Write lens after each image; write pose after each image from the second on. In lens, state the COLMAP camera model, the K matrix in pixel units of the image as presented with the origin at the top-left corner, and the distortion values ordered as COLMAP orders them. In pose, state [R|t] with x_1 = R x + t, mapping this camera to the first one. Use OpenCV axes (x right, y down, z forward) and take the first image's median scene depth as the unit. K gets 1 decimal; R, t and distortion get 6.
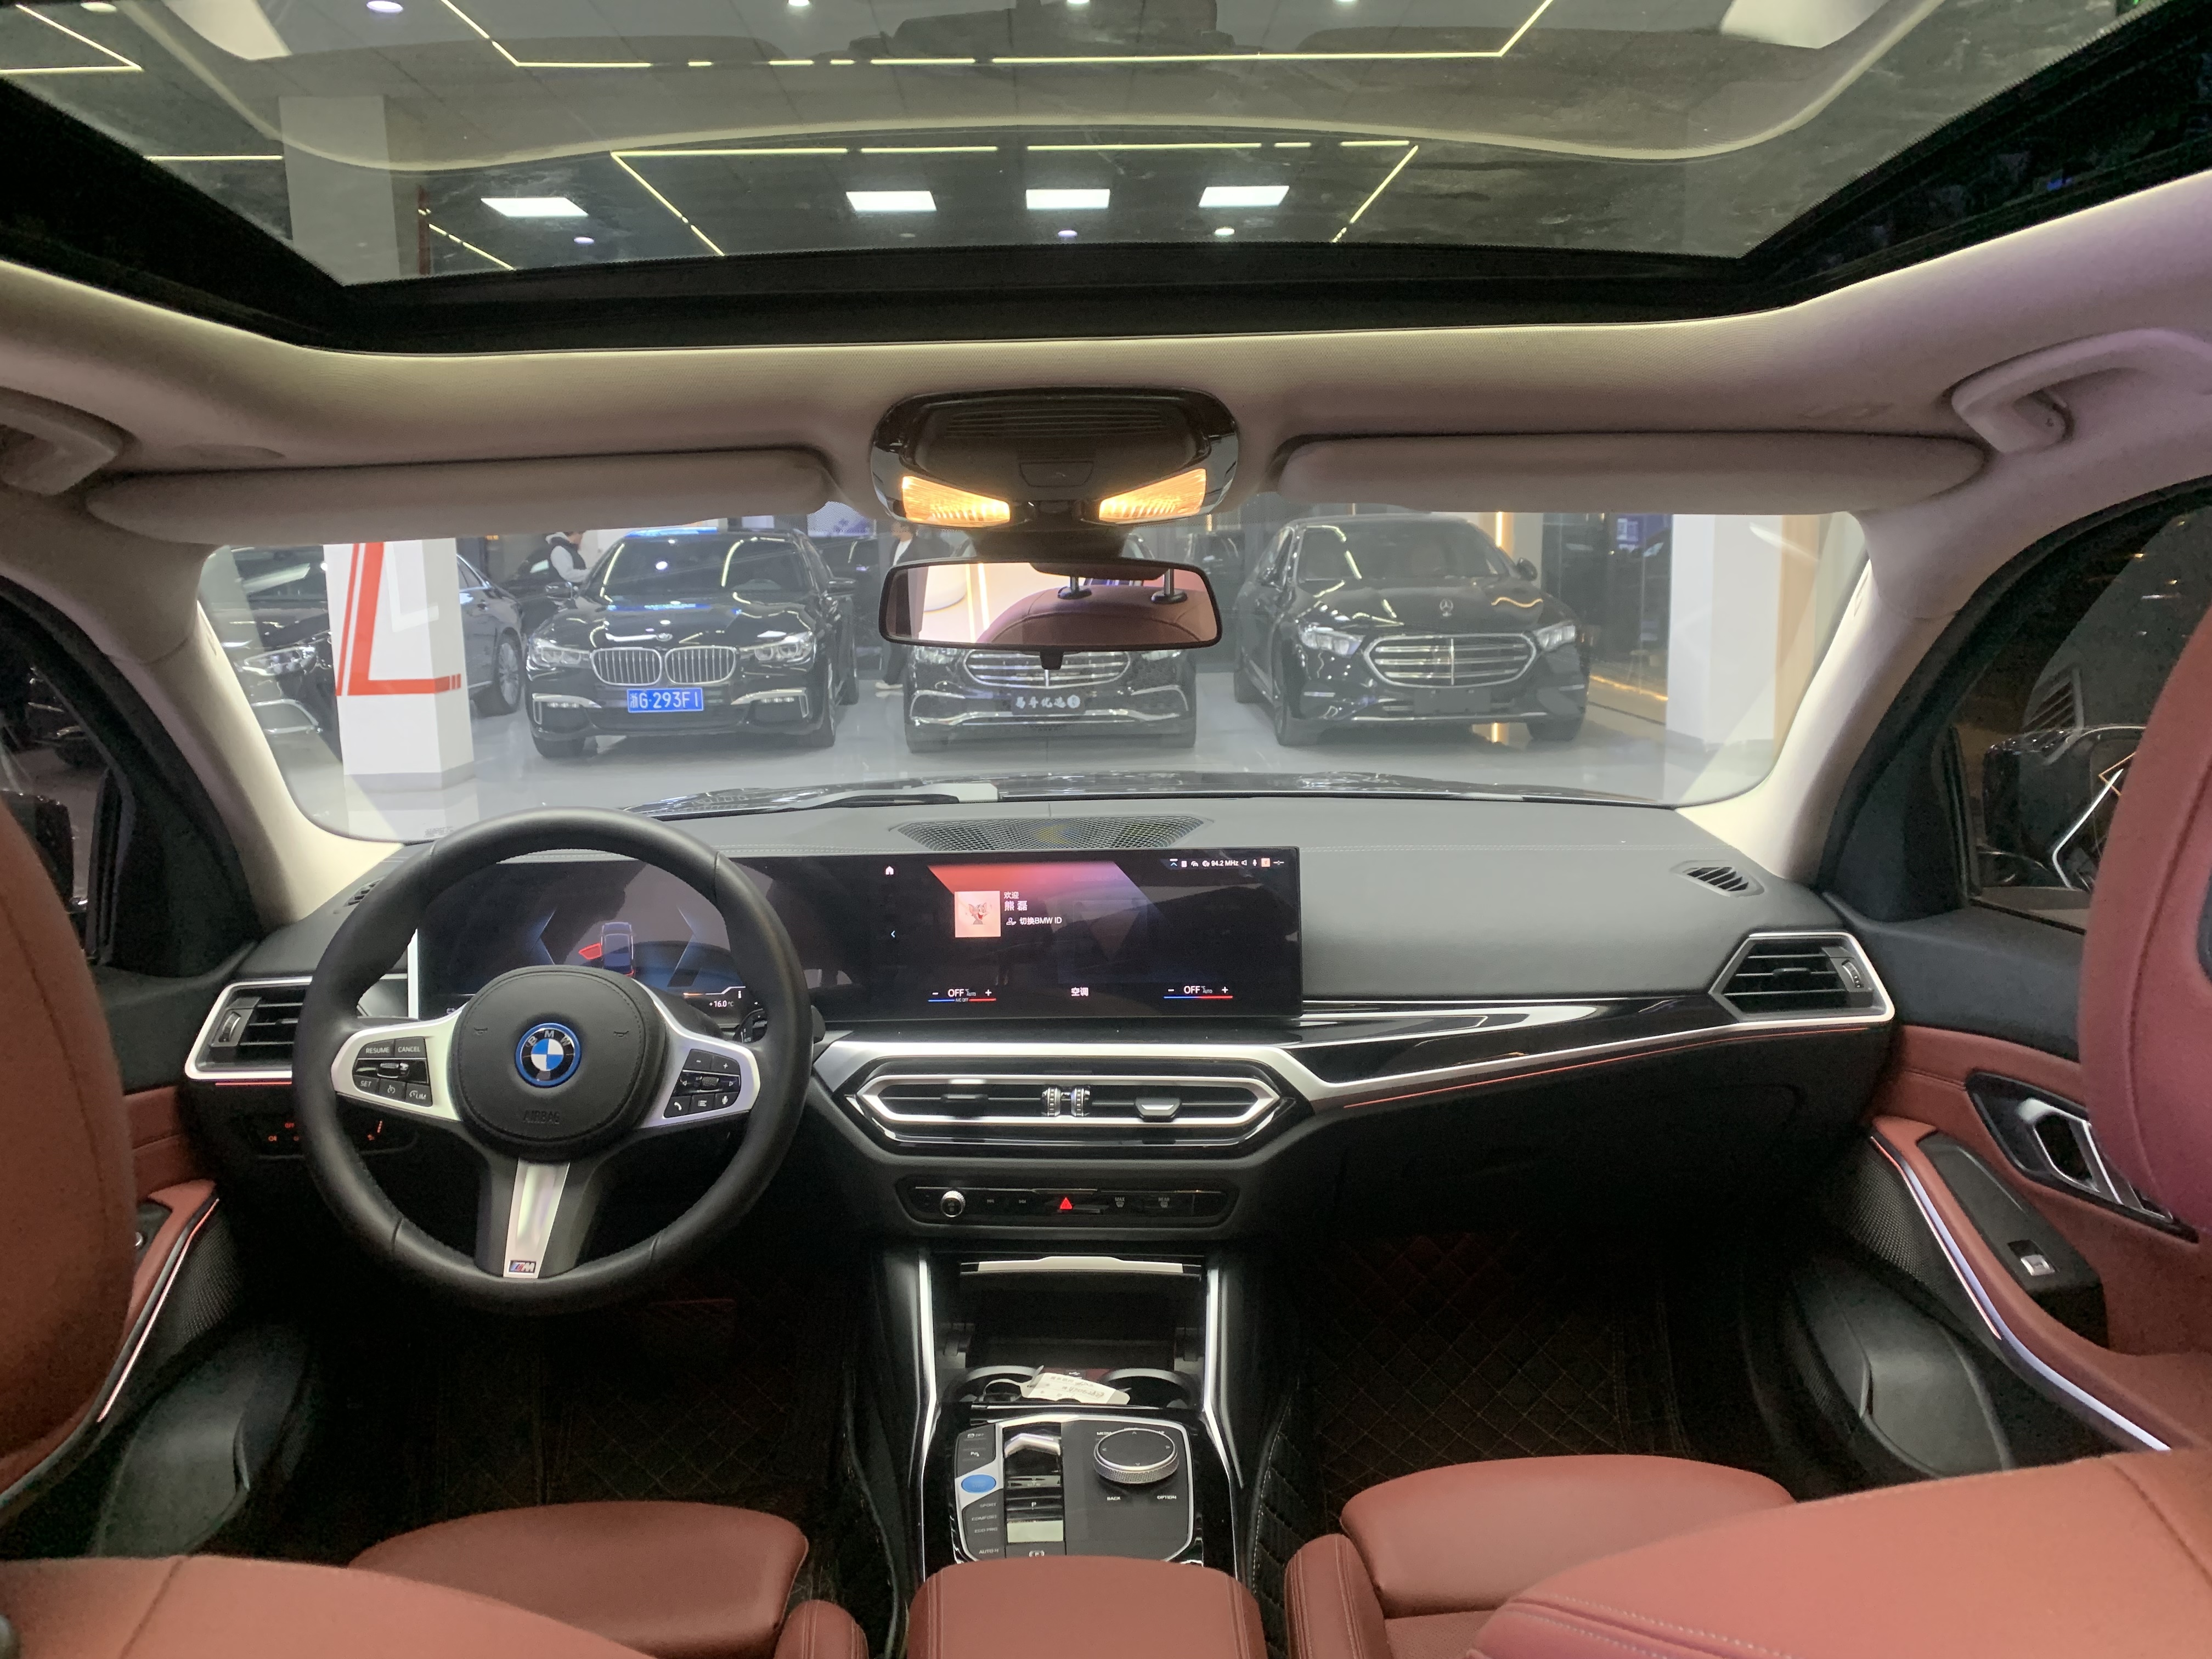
lens RADIAL K [[1692.5, 0, 1110.6], [0, 1692.5, 841.1], [0, 0, 1]] dist [-0.003165, 0.007244]
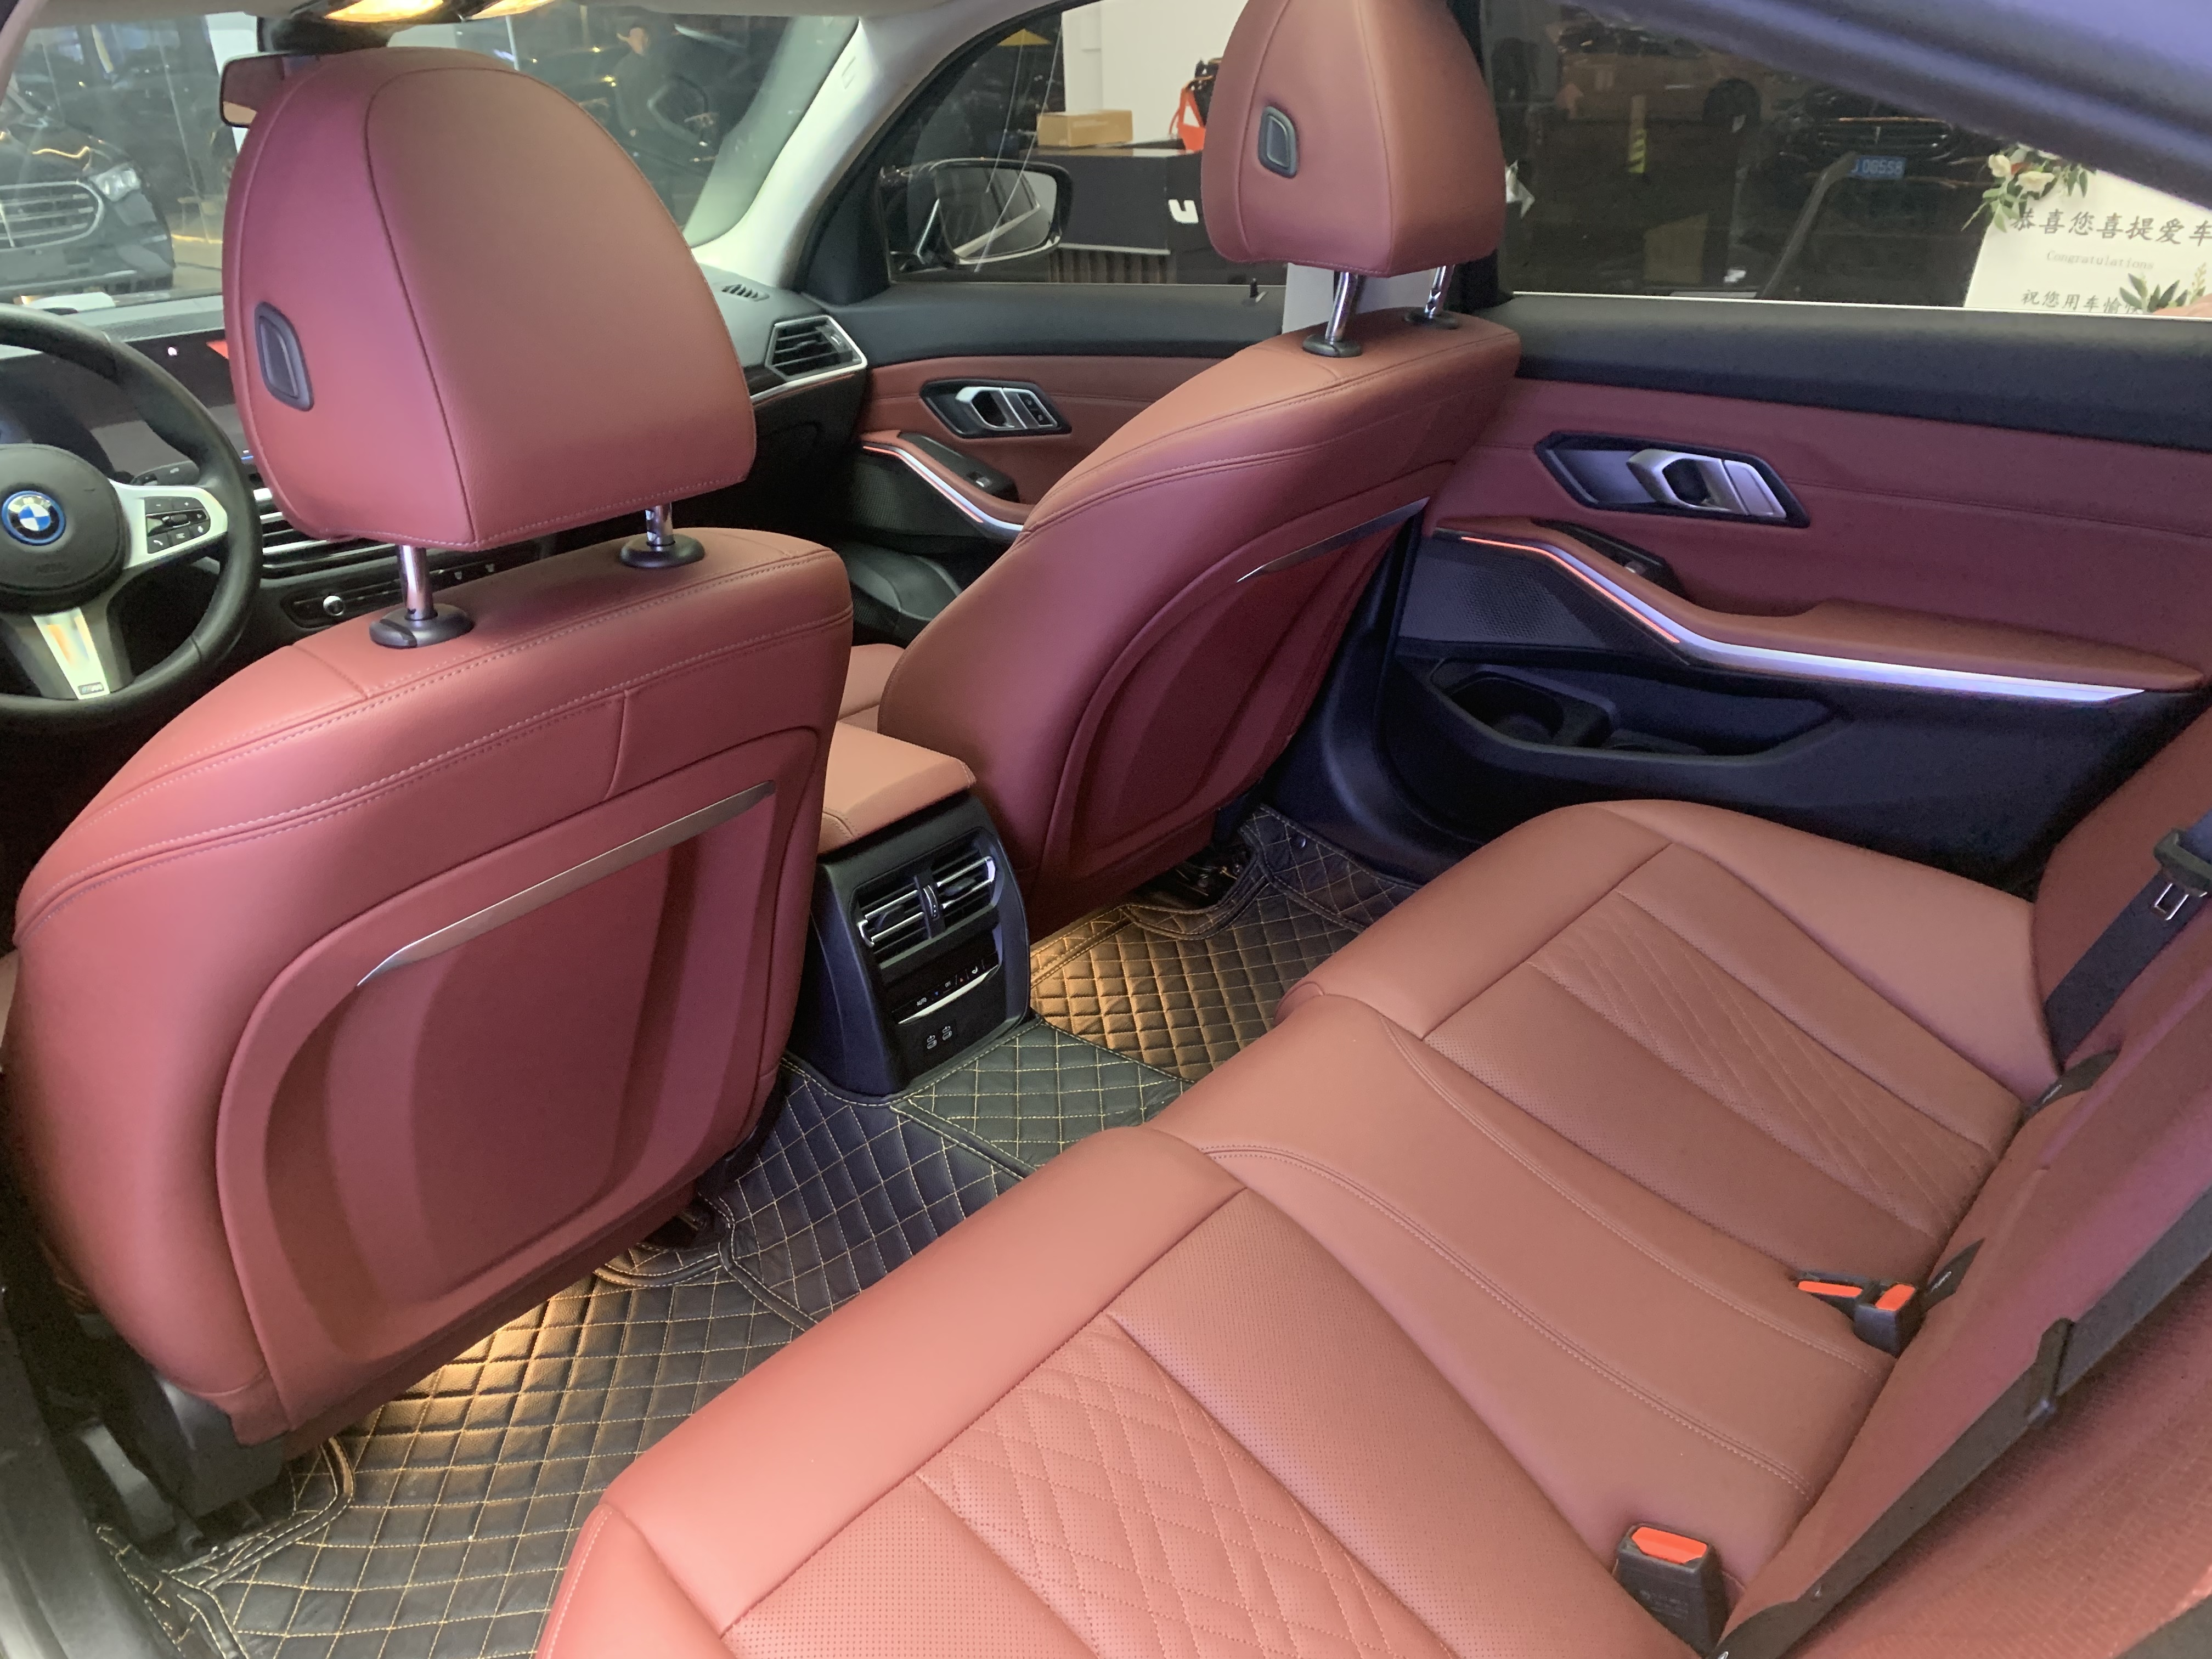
lens RADIAL K [[1692.5, 0, 1092.5], [0, 1692.5, 818.6], [0, 0, 1]] dist [-0.003165, 0.007244]
pose [[0.684101, -0.306728, 0.661757, -0.568194], [0.141247, 0.945815, 0.292374, 0.071166], [-0.715580, -0.106542, 0.690358, -0.296037]]
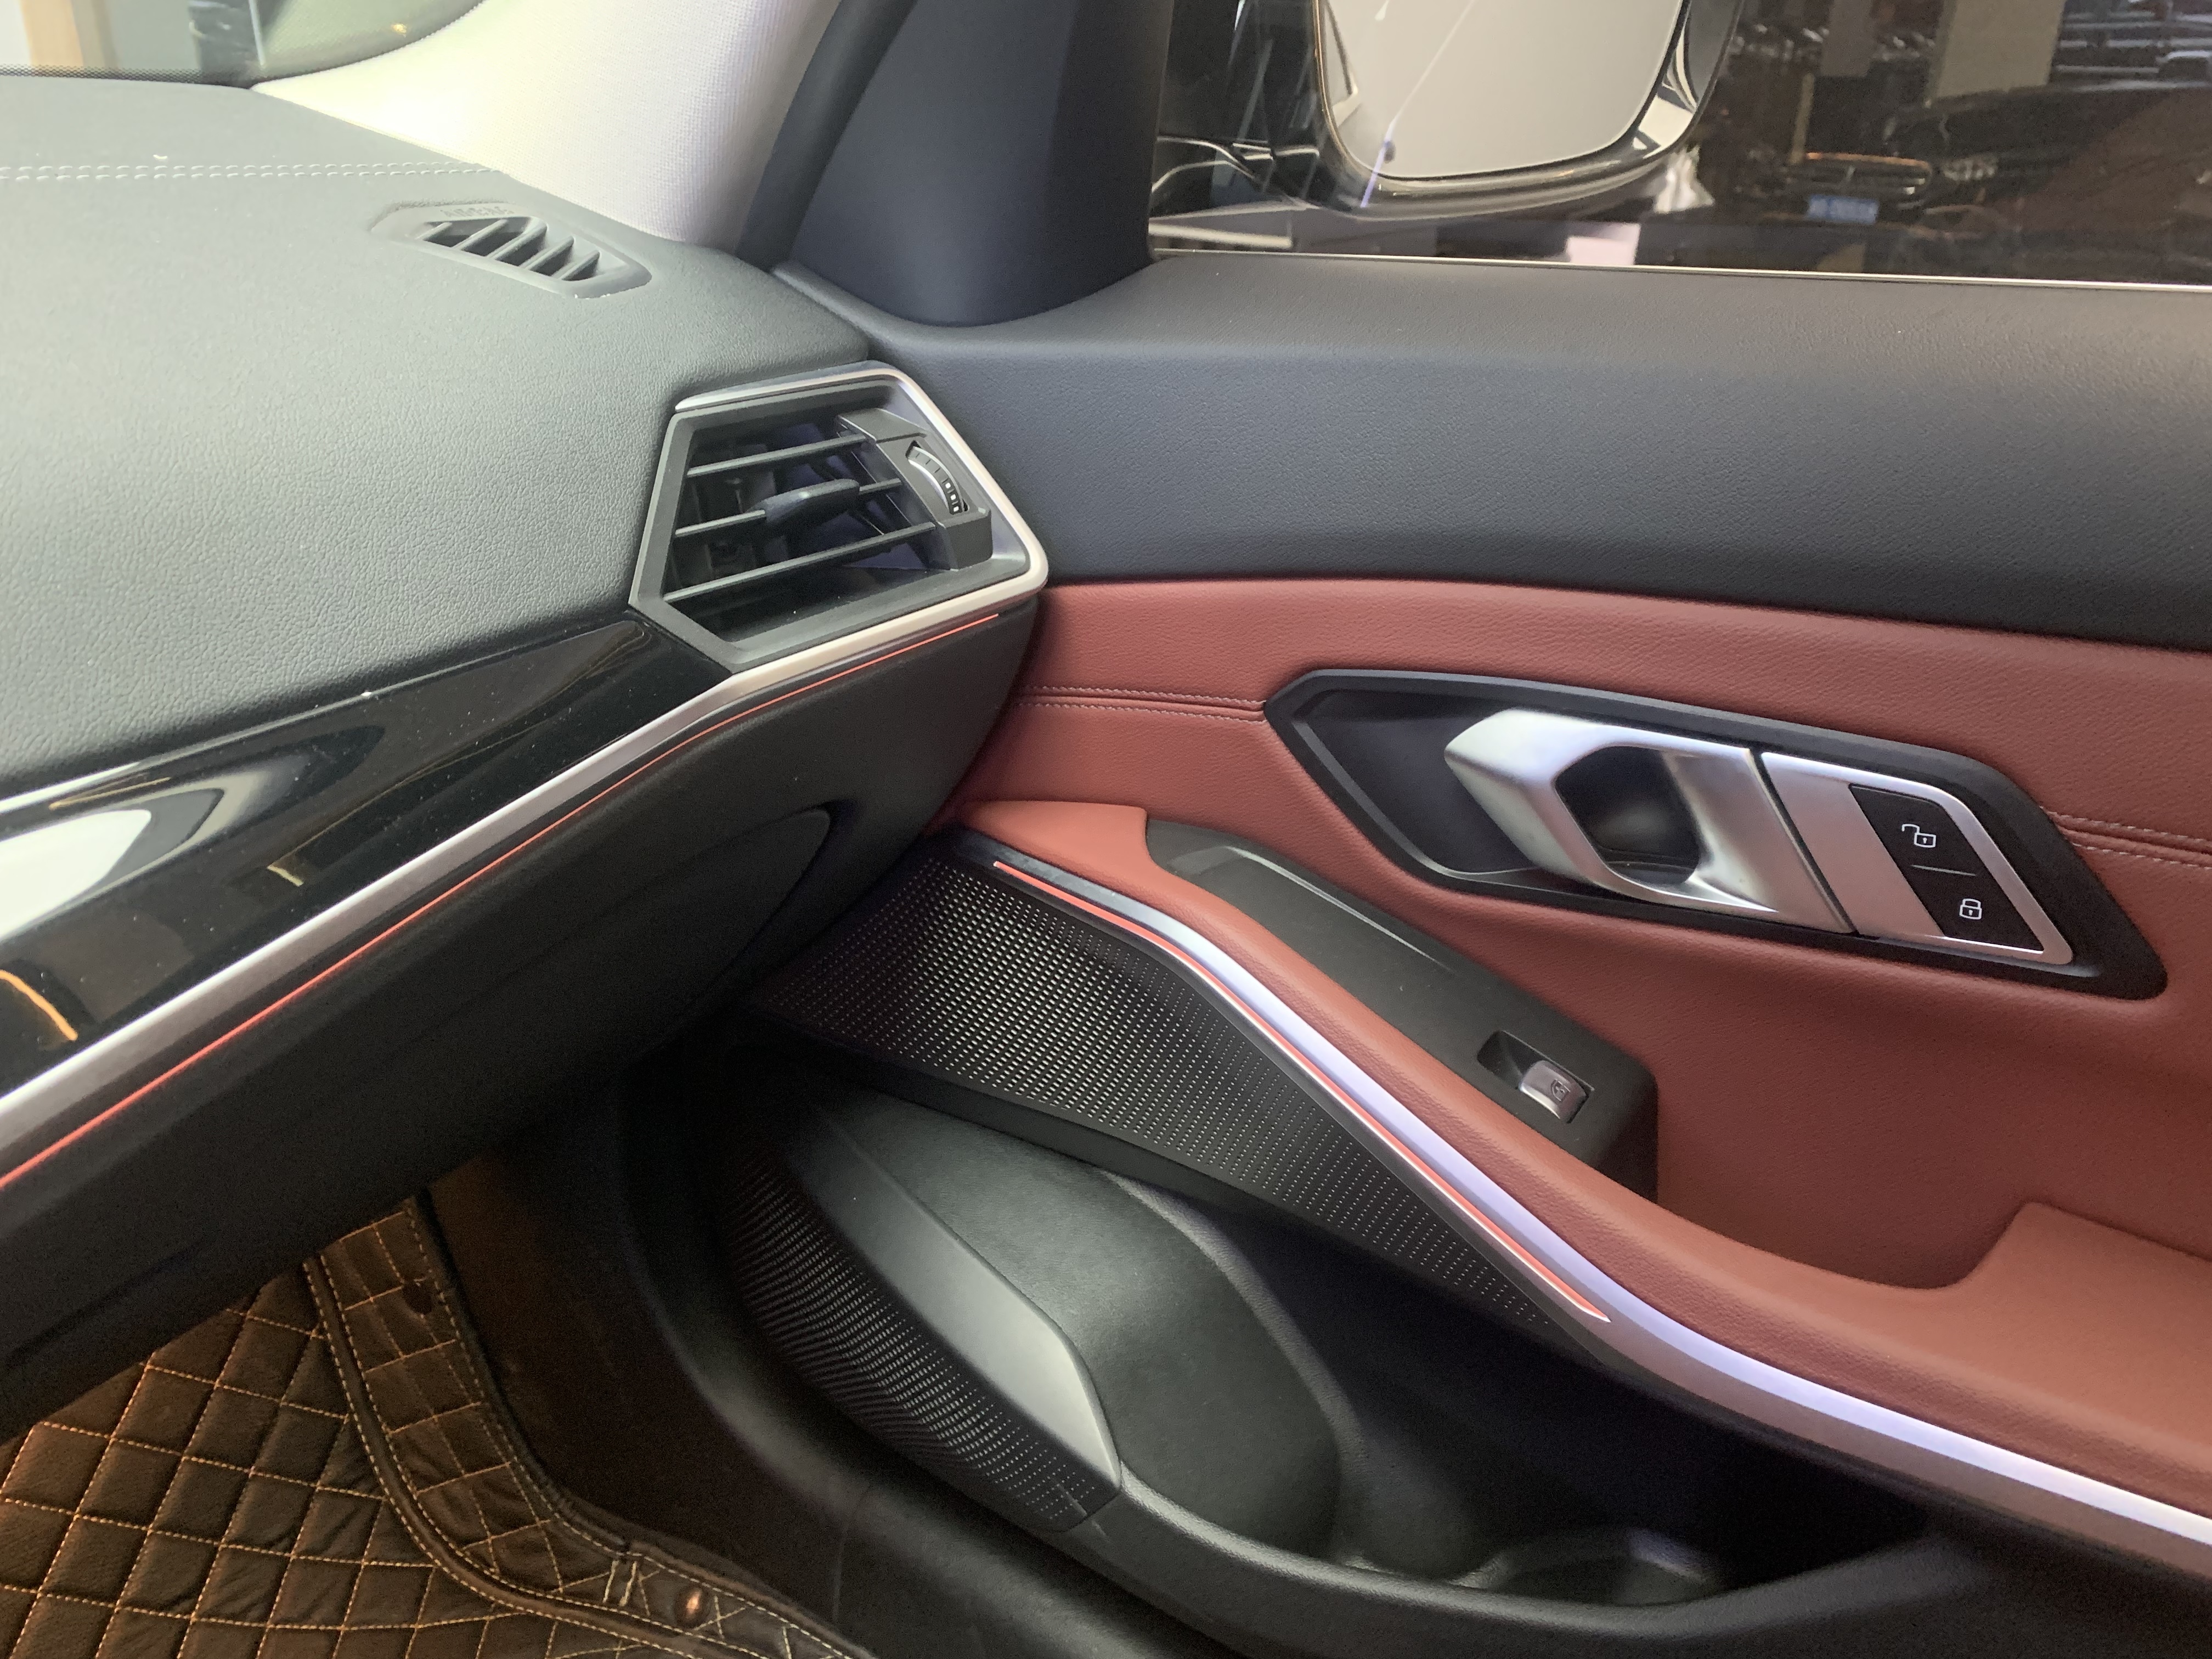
lens RADIAL K [[1692.5, 0, 1107.1], [0, 1692.5, 832.6], [0, 0, 1]] dist [-0.003165, 0.007244]
pose [[0.607365, -0.295969, 0.737231, 0.158630], [0.090332, 0.947720, 0.306052, 0.041122], [-0.789270, -0.119290, 0.602348, 0.725541]]
